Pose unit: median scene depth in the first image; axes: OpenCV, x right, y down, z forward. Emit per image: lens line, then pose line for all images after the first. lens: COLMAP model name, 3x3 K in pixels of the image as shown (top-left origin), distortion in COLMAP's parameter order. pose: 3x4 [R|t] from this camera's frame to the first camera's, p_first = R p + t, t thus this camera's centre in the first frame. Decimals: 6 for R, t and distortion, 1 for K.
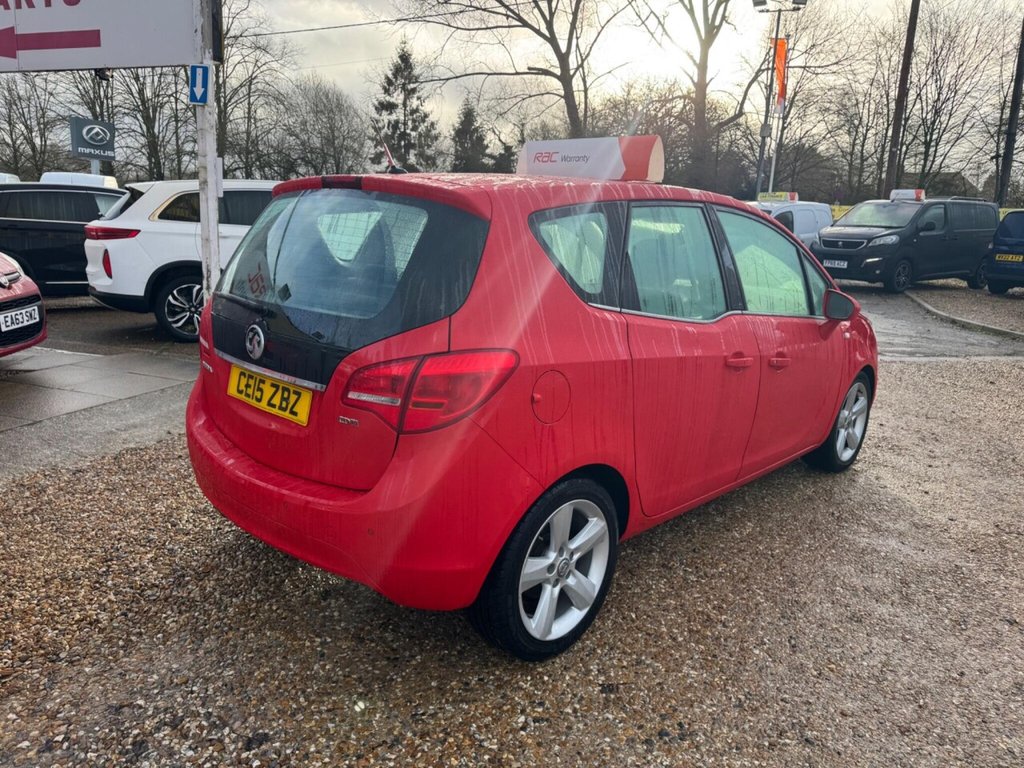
lens RADIAL K [[715.8, 0, 512.0], [0, 715.8, 384.0], [0, 0, 1]] dist [0.030082, -0.032096]
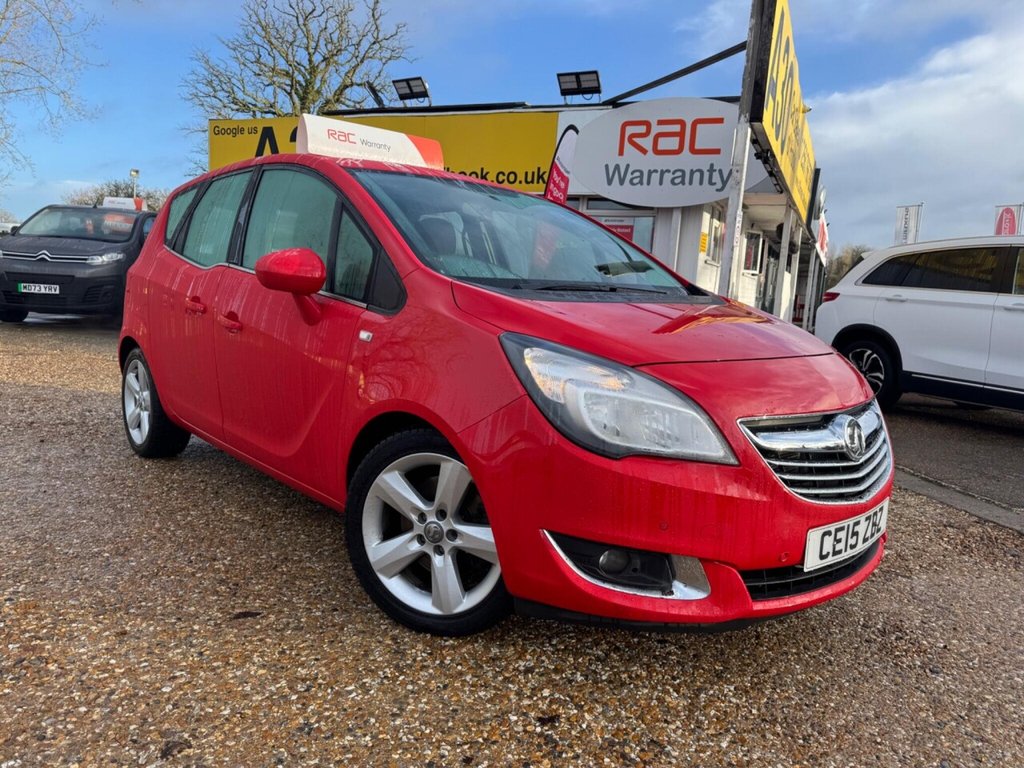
lens RADIAL K [[720.7, 0, 510.7], [0, 720.7, 388.2], [0, 0, 1]] dist [0.021528, -0.024736]
pose [[-0.072171, 0.091849, -0.993154, 0.559850], [-0.275468, 0.955184, 0.108356, -0.065404], [0.958597, 0.281402, -0.043635, 0.621244]]
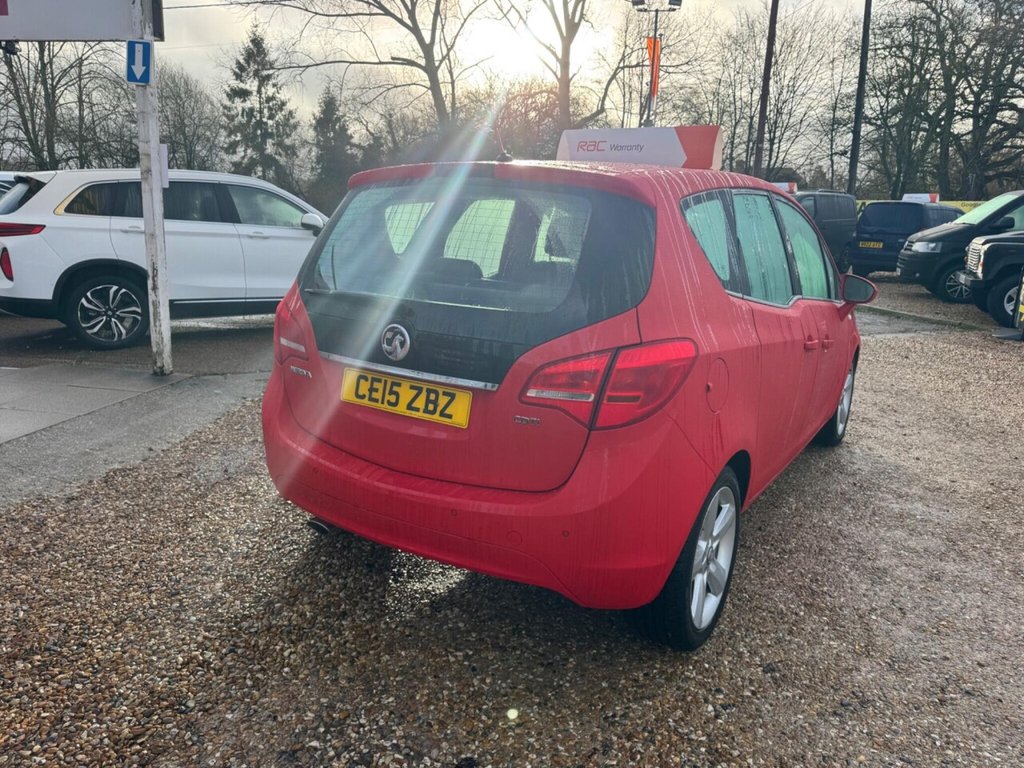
lens RADIAL K [[719.2, 0, 511.1], [0, 719.2, 383.4], [0, 0, 1]] dist [0.024541, -0.026596]
pose [[0.982286, -0.048007, 0.181132, -0.122134], [0.046662, 0.998842, 0.011680, -0.002778], [-0.181483, -0.003021, 0.983389, 0.018704]]
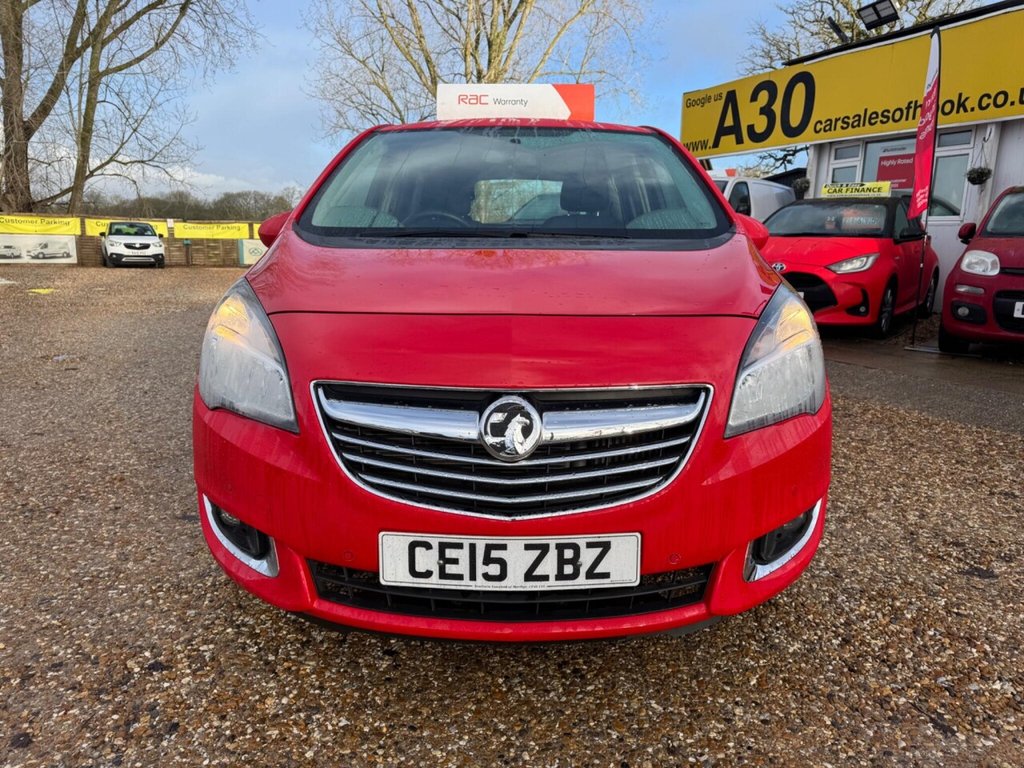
lens RADIAL K [[719.2, 0, 511.1], [0, 719.2, 383.4], [0, 0, 1]] dist [0.024541, -0.026596]
pose [[-0.728563, 0.085132, -0.679667, 0.413774], [-0.191567, 0.927328, 0.321502, -0.125520], [0.657645, 0.364437, -0.659309, 0.856641]]
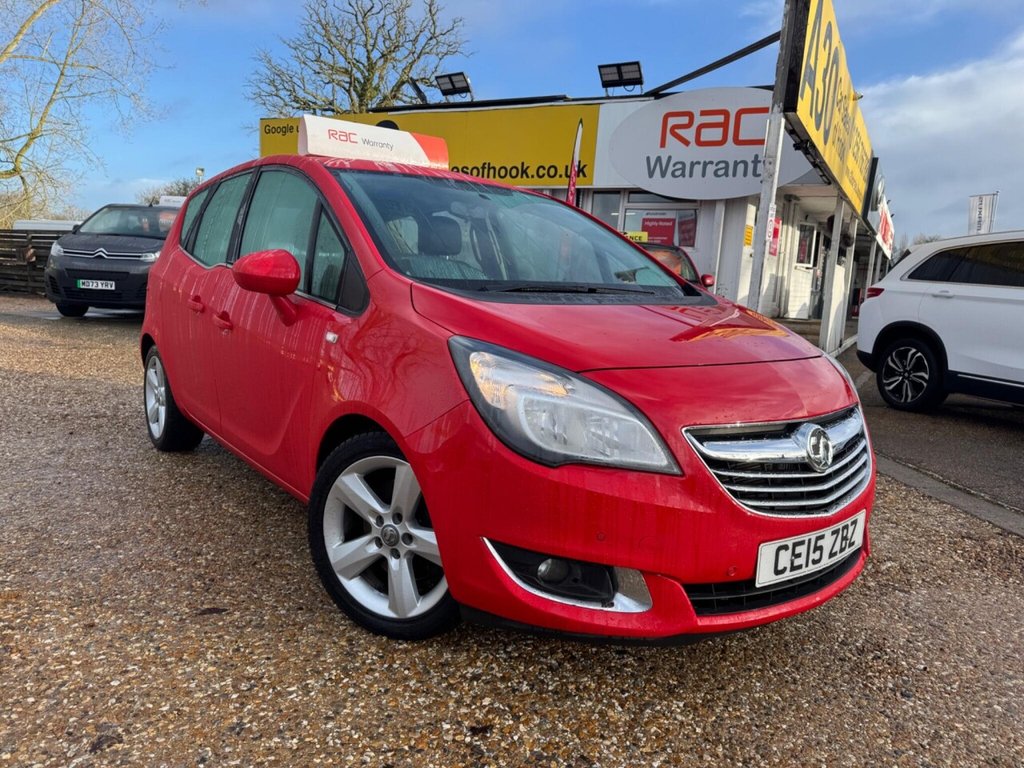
lens RADIAL K [[720.7, 0, 510.7], [0, 720.7, 388.2], [0, 0, 1]] dist [0.021528, -0.024736]
pose [[-0.149905, 0.099617, -0.983669, 0.551702], [-0.274204, 0.951694, 0.138166, -0.079249], [0.949916, 0.290438, -0.115348, 0.656432]]
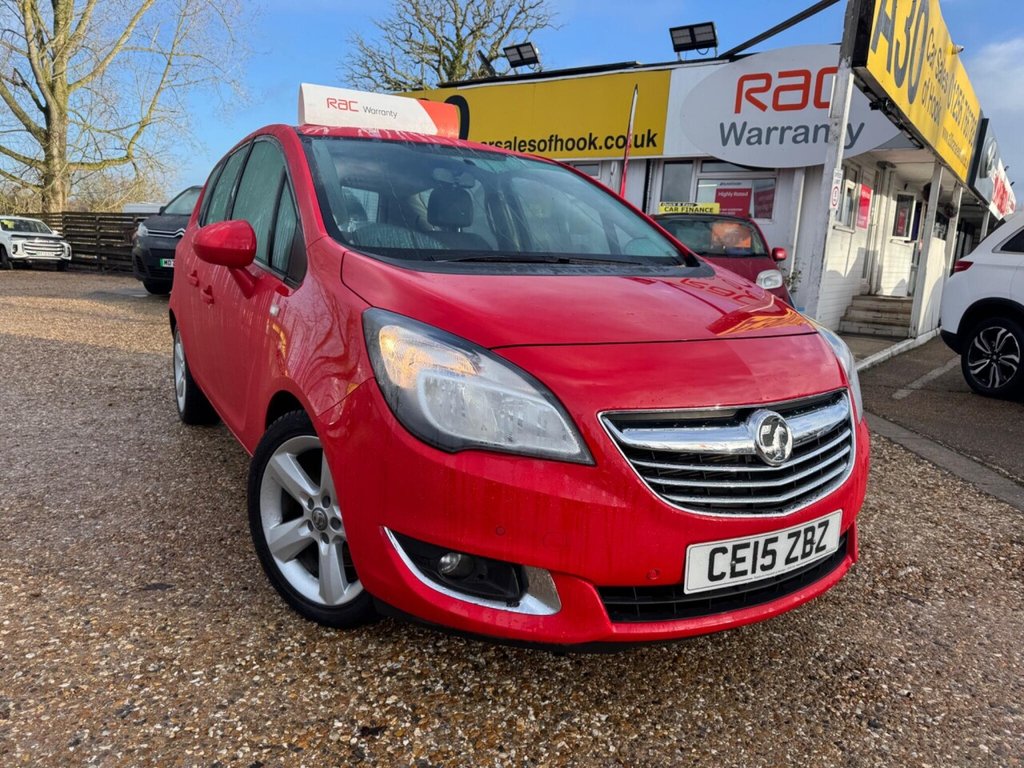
lens RADIAL K [[723.9, 0, 509.0], [0, 723.9, 387.5], [0, 0, 1]] dist [0.003467, -0.003172]
pose [[-0.273415, 0.124053, -0.953863, 0.519090], [-0.266217, 0.943154, 0.198968, -0.091001], [0.924323, 0.308335, -0.224848, 0.706471]]
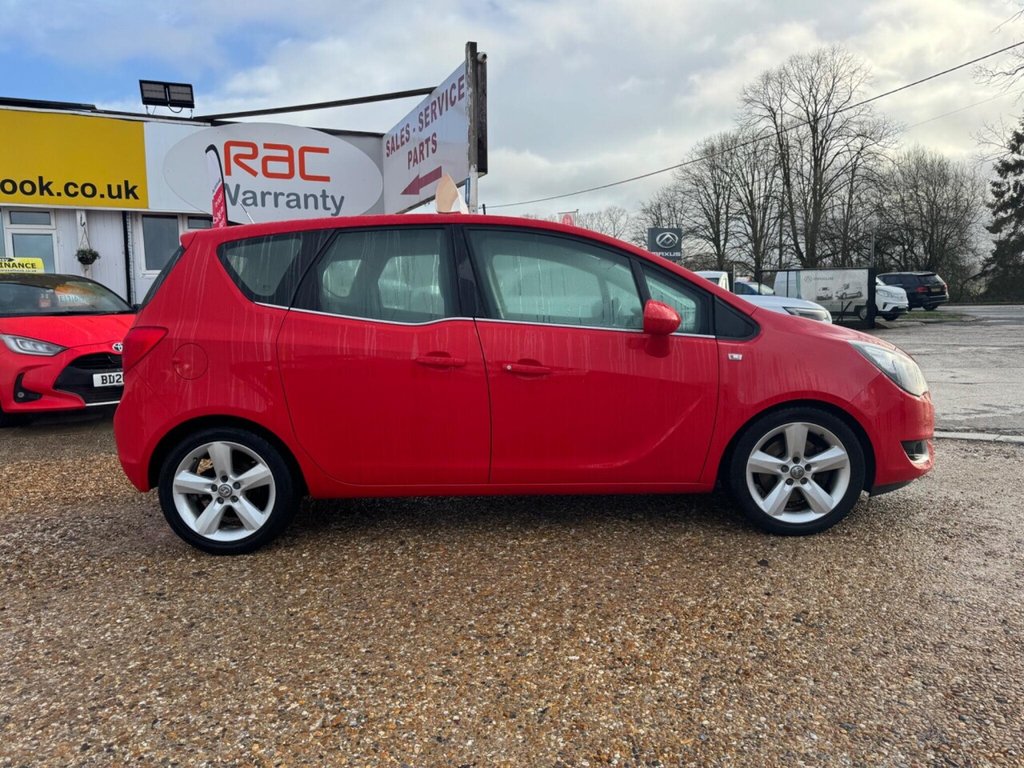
lens RADIAL K [[715.8, 0, 512.0], [0, 715.8, 384.0], [0, 0, 1]] dist [0.030082, -0.032096]
pose [[0.679452, 0.024995, -0.733294, 0.484207], [-0.114511, 0.990785, -0.072331, 0.029047], [0.724729, 0.133116, 0.676053, 0.140591]]
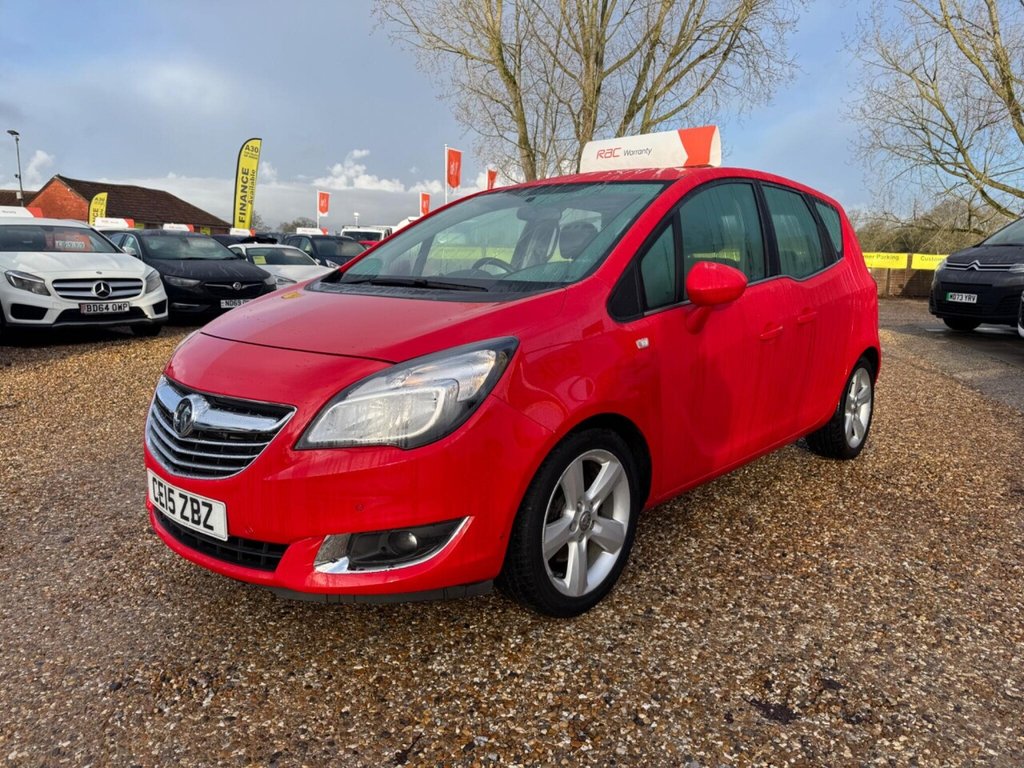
lens RADIAL K [[715.8, 0, 512.0], [0, 715.8, 384.0], [0, 0, 1]] dist [0.030082, -0.032096]
pose [[-0.997977, -0.048377, -0.041245, 0.168465], [-0.060545, 0.921090, 0.384614, -0.184356], [0.019384, 0.386333, -0.922156, 0.999582]]
